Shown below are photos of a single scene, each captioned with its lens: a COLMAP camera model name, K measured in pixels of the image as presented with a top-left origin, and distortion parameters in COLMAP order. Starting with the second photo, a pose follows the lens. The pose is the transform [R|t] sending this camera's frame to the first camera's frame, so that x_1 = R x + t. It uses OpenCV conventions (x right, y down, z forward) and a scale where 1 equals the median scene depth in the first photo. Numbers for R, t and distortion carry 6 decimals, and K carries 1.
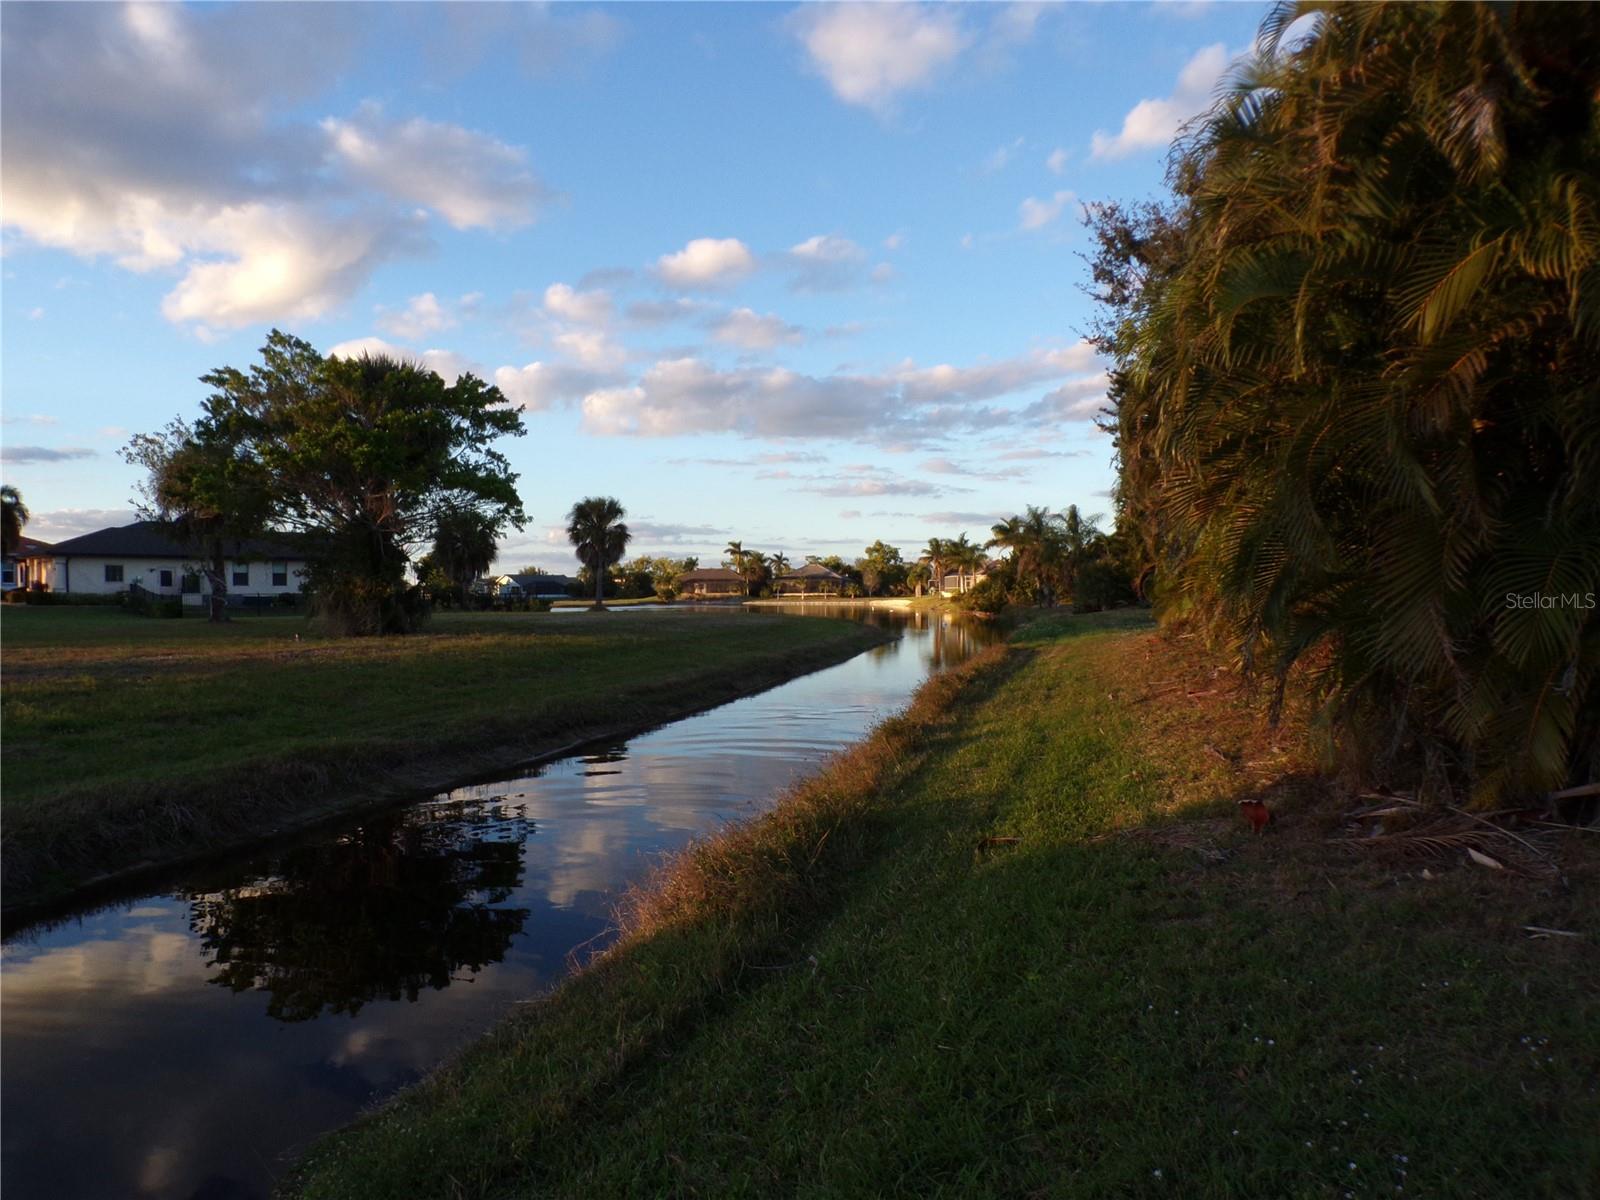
lens RADIAL K [[1090.0, 0, 800.0], [0, 1090.0, 596.3], [0, 0, 1]] dist [-0.021902, 0.022315]
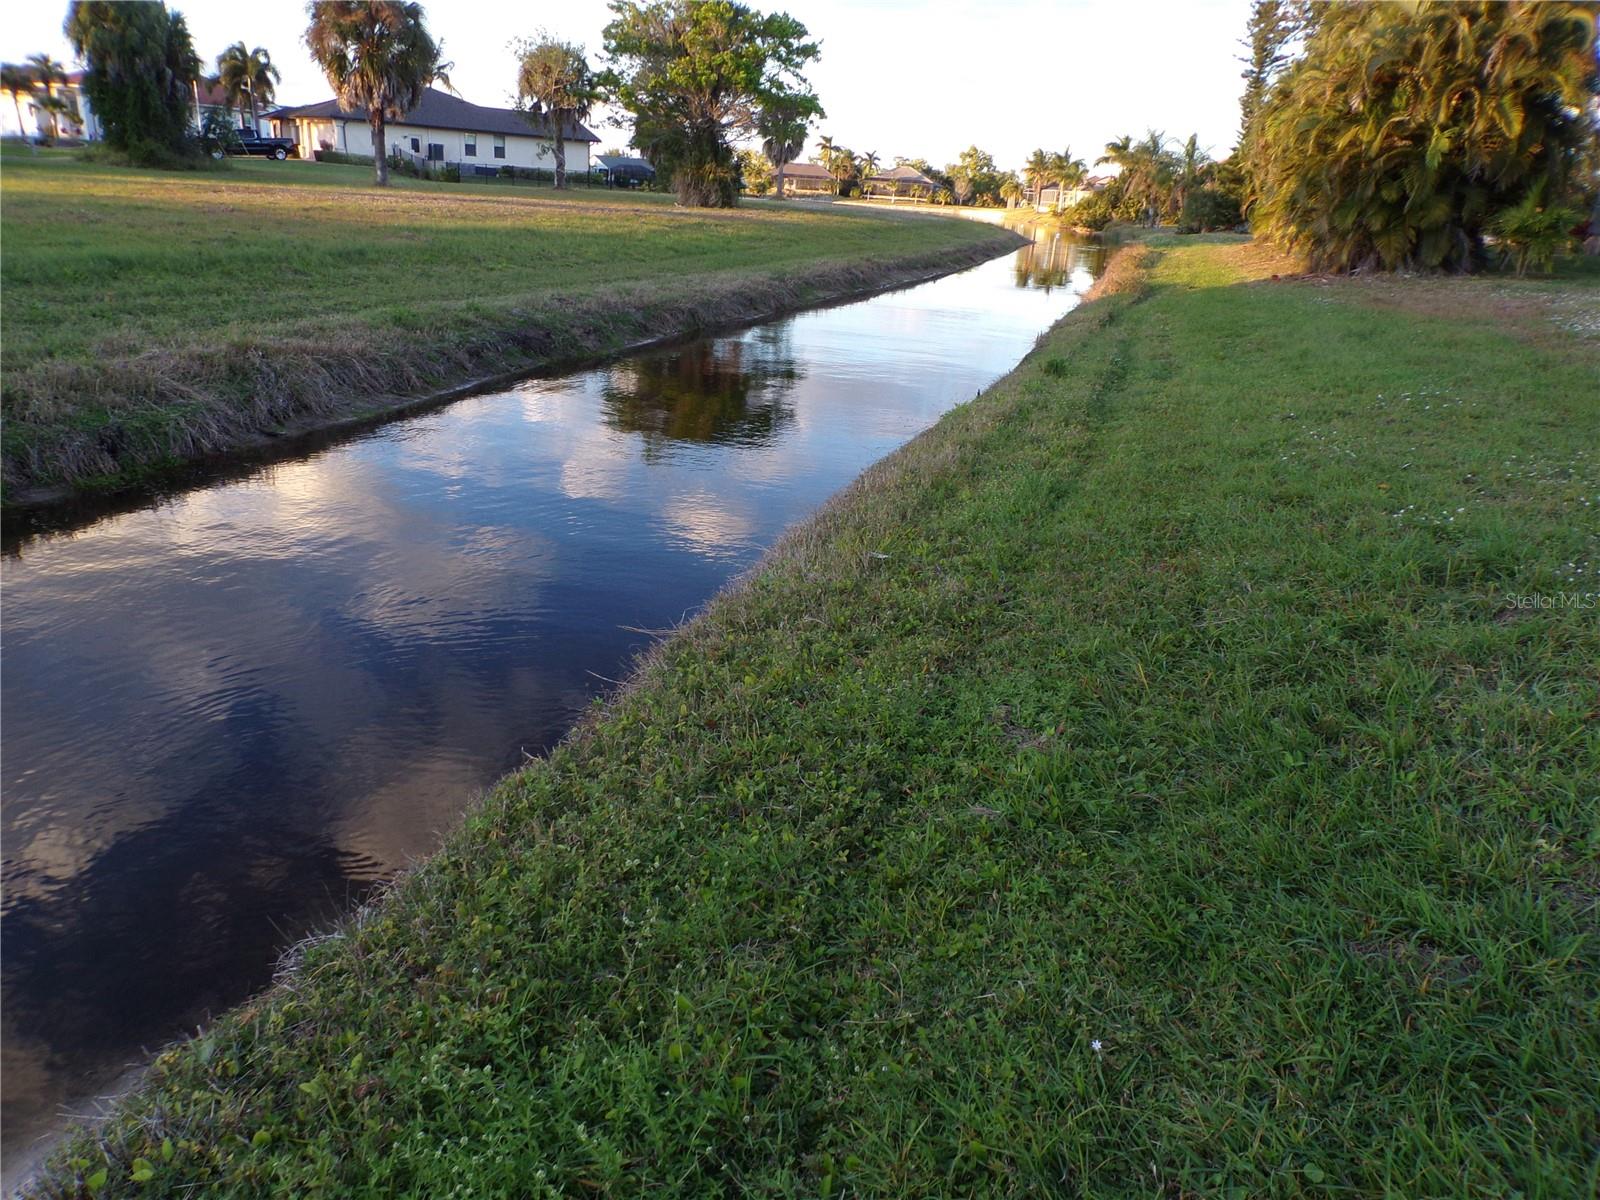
lens RADIAL K [[1090.0, 0, 794.3], [0, 1090.0, 606.2], [0, 0, 1]] dist [-0.021902, 0.022315]
pose [[0.995721, 0.086653, -0.032097, -0.050278], [-0.069781, 0.932806, 0.353558, 0.003124], [0.060577, -0.349805, 0.934862, -0.149358]]
